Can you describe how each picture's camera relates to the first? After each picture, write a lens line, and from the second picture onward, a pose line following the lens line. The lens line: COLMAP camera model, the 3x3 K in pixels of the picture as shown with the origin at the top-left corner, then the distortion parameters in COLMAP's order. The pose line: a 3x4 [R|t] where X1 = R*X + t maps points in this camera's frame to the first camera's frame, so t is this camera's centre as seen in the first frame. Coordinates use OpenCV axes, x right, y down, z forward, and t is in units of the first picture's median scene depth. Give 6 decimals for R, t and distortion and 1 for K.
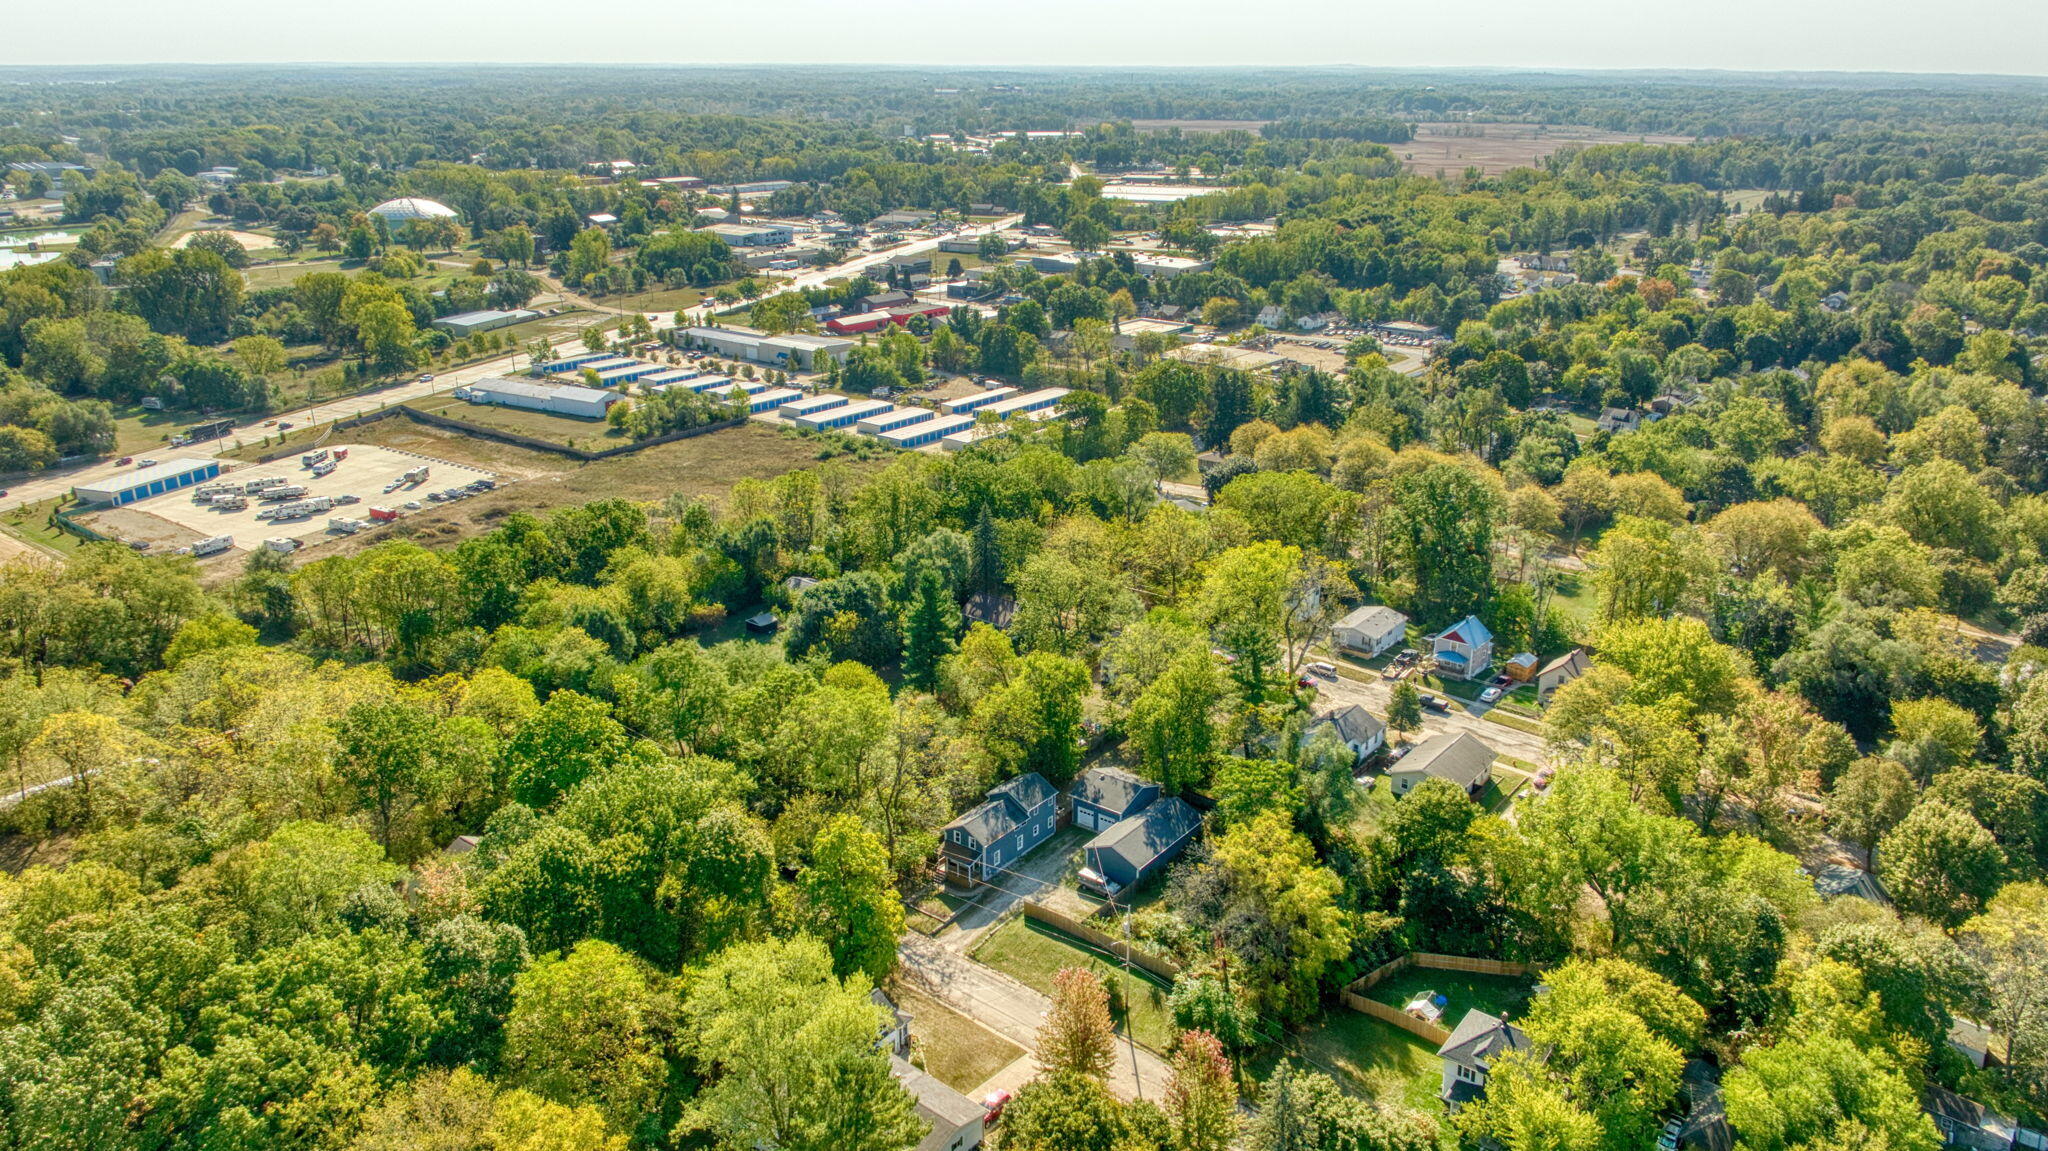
lens RADIAL K [[1463.2, 0, 1024.0], [0, 1463.2, 575.5], [0, 0, 1]] dist [0.010156, -0.127241]
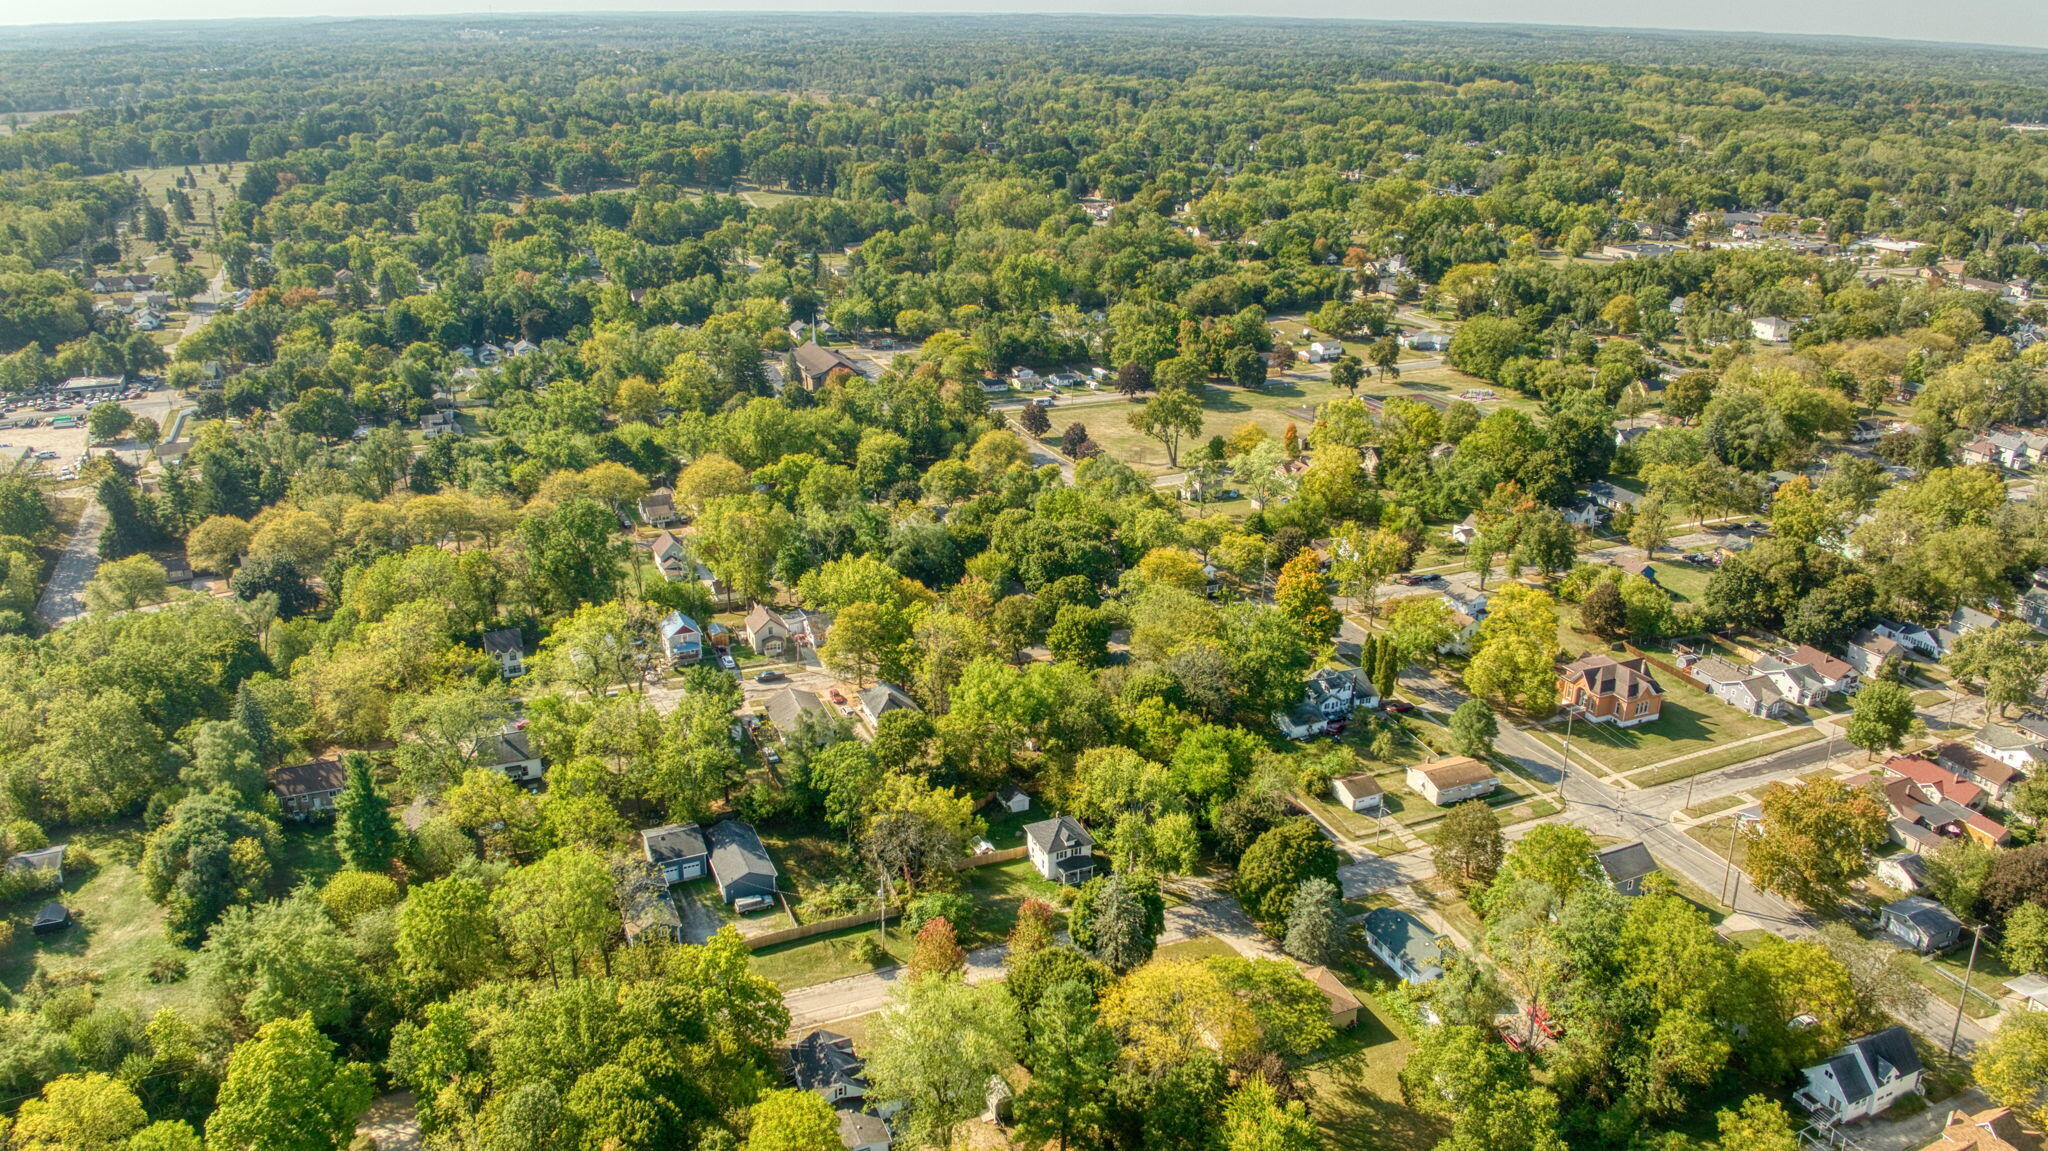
lens RADIAL K [[1444.3, 0, 1024.0], [0, 1444.3, 575.5], [0, 0, 1]] dist [-0.074254, 0.047932]
pose [[0.461996, -0.318133, 0.827859, -0.447670], [0.281559, 0.937772, 0.203244, -0.132790], [-0.841002, 0.139193, 0.522820, 0.101334]]
